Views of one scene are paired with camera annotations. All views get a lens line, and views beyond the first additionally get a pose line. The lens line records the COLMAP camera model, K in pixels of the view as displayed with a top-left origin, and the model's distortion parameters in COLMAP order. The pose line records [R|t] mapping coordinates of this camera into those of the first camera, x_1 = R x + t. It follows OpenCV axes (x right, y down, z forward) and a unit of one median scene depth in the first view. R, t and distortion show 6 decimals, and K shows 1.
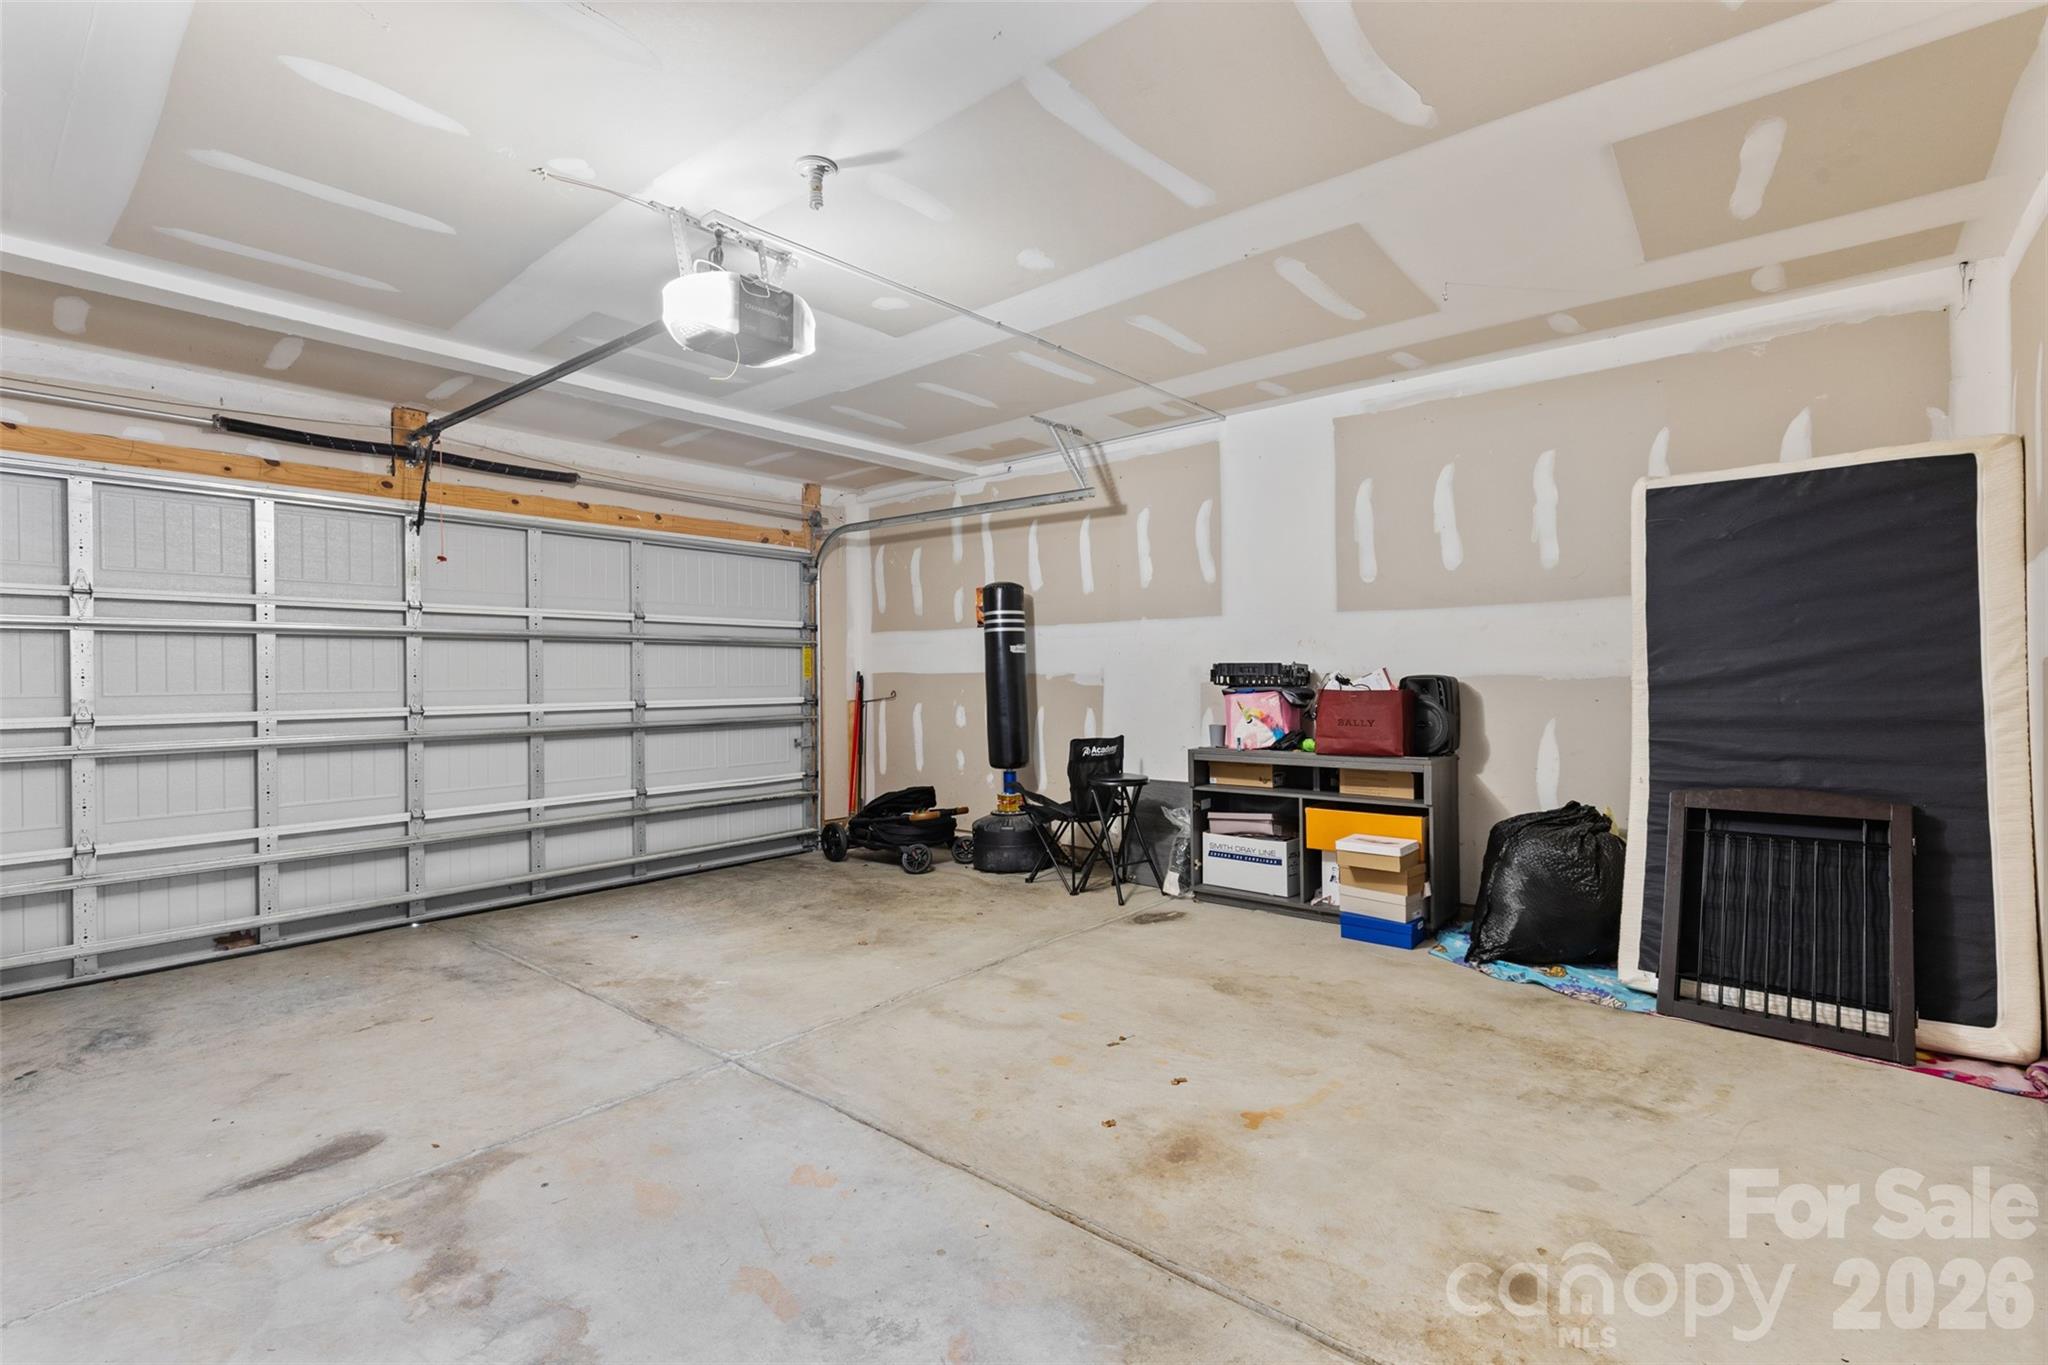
lens RADIAL K [[930.8, 0, 1024.0], [0, 930.8, 682.5], [0, 0, 1]] dist [0.001287, -0.000273]
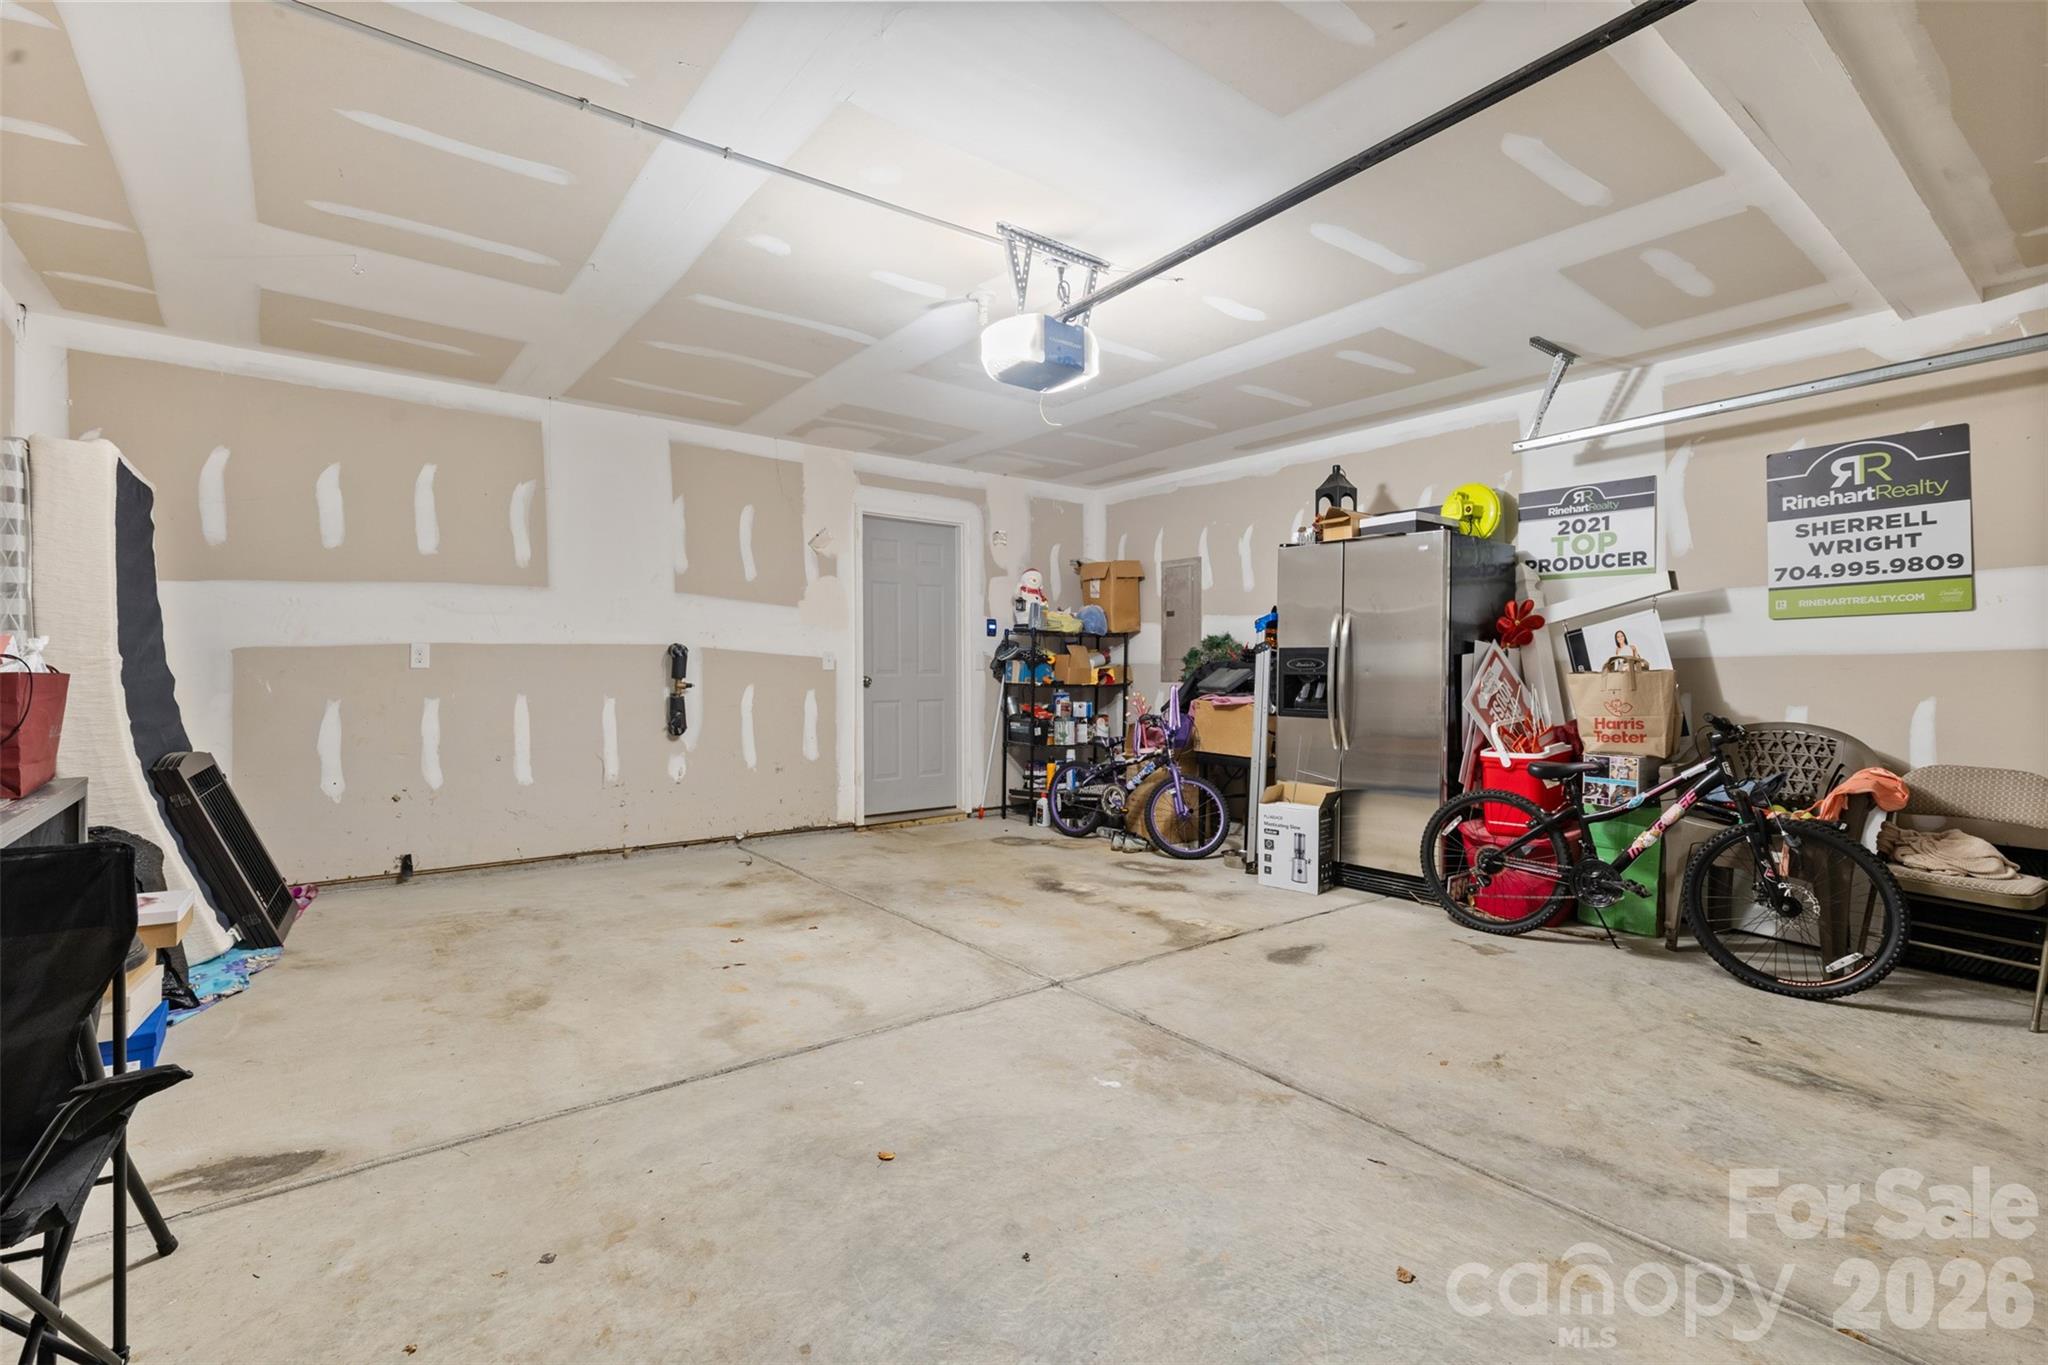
lens RADIAL K [[932.7, 0, 1024.0], [0, 932.7, 682.5], [0, 0, 1]] dist [0.001184, 0.000092]
pose [[-0.980116, 0.002669, 0.198405, -0.454540], [0.006712, 0.999783, 0.019707, 0.009156], [-0.198310, 0.020647, -0.979922, 1.919586]]
